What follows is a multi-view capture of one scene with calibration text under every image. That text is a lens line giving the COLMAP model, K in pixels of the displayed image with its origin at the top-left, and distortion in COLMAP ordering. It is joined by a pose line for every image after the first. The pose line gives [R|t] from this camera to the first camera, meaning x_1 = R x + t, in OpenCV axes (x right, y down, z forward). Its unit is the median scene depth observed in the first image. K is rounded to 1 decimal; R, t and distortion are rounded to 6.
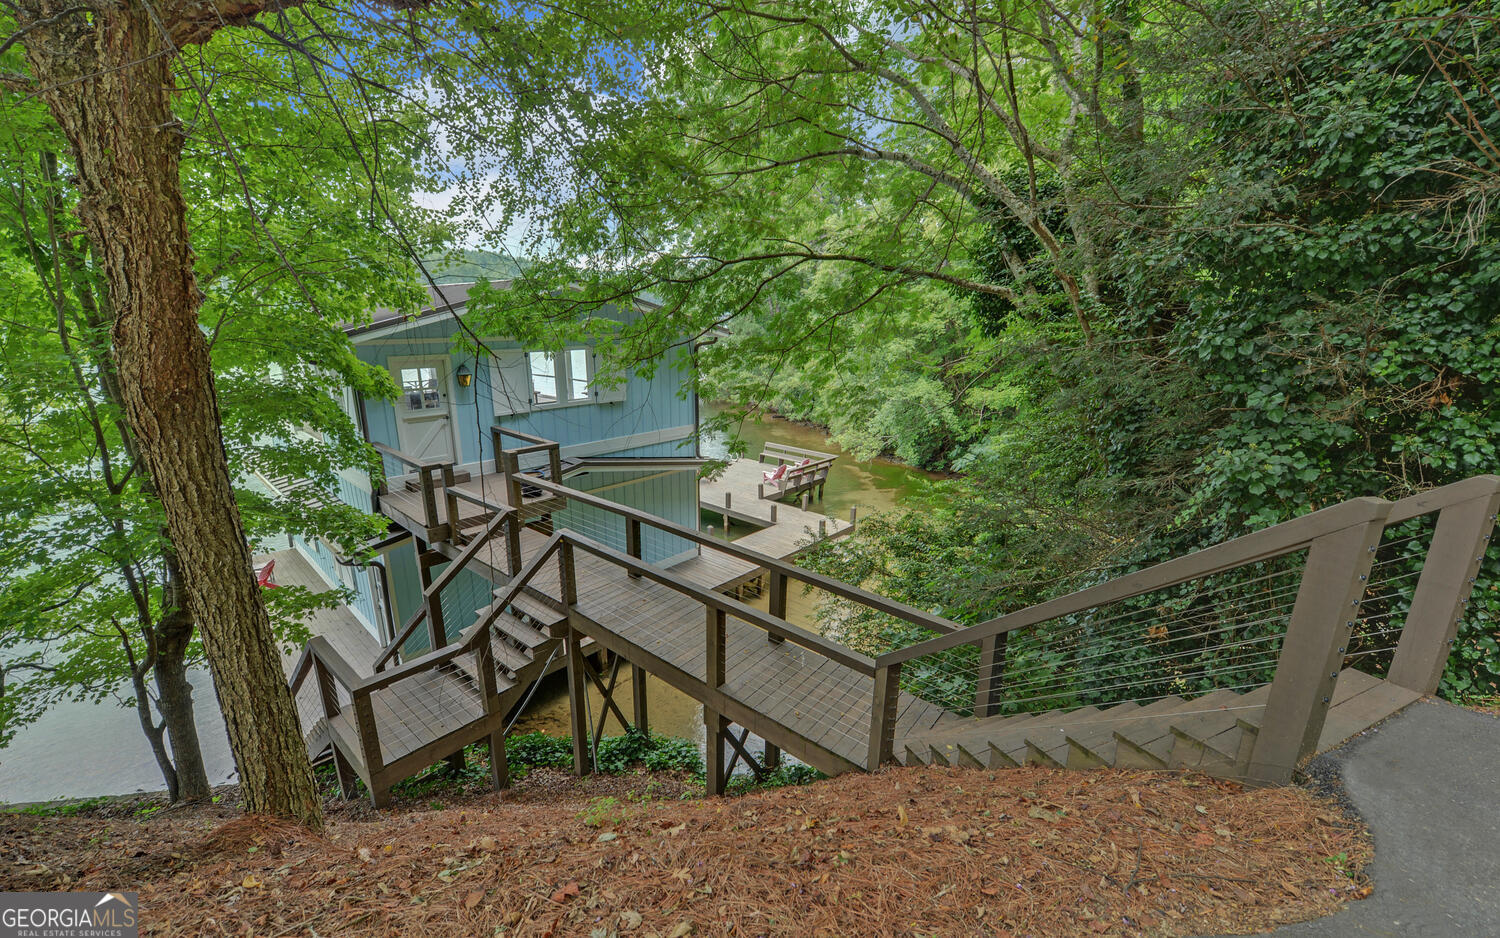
lens RADIAL K [[619.2, 0, 747.3], [0, 619.2, 468.7], [0, 0, 1]] dist [-0.013035, -0.000472]
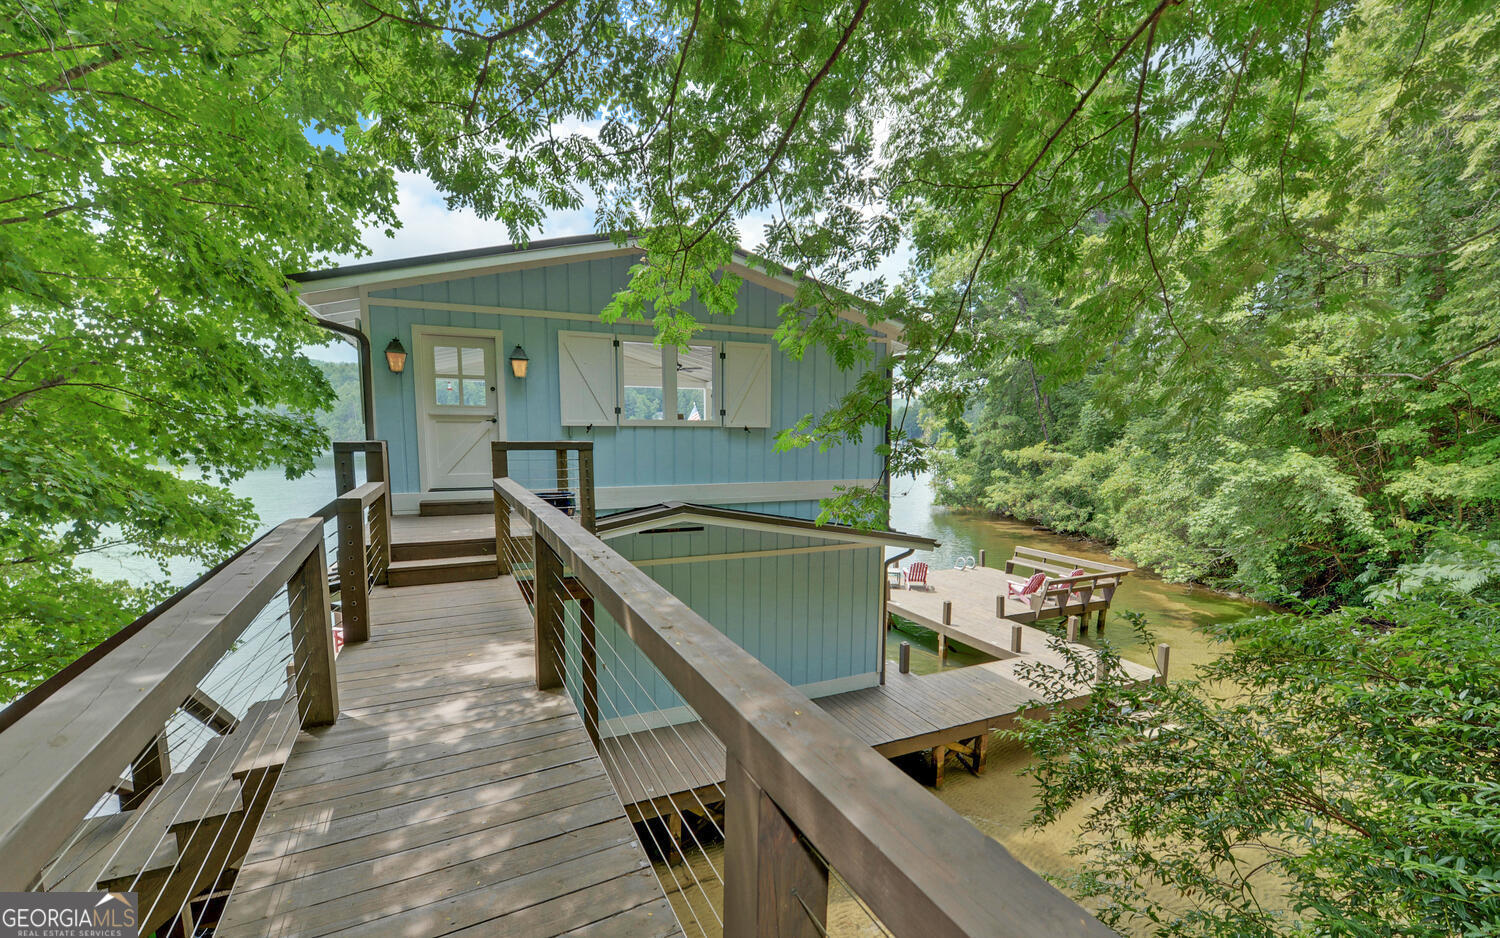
lens RADIAL K [[619.2, 0, 746.8], [0, 619.2, 478.2], [0, 0, 1]] dist [-0.013035, -0.000472]
pose [[0.917064, 0.031217, -0.397516, 0.030892], [-0.101851, 0.982199, -0.157837, 0.032434], [0.385512, 0.185234, 0.903918, 0.250598]]
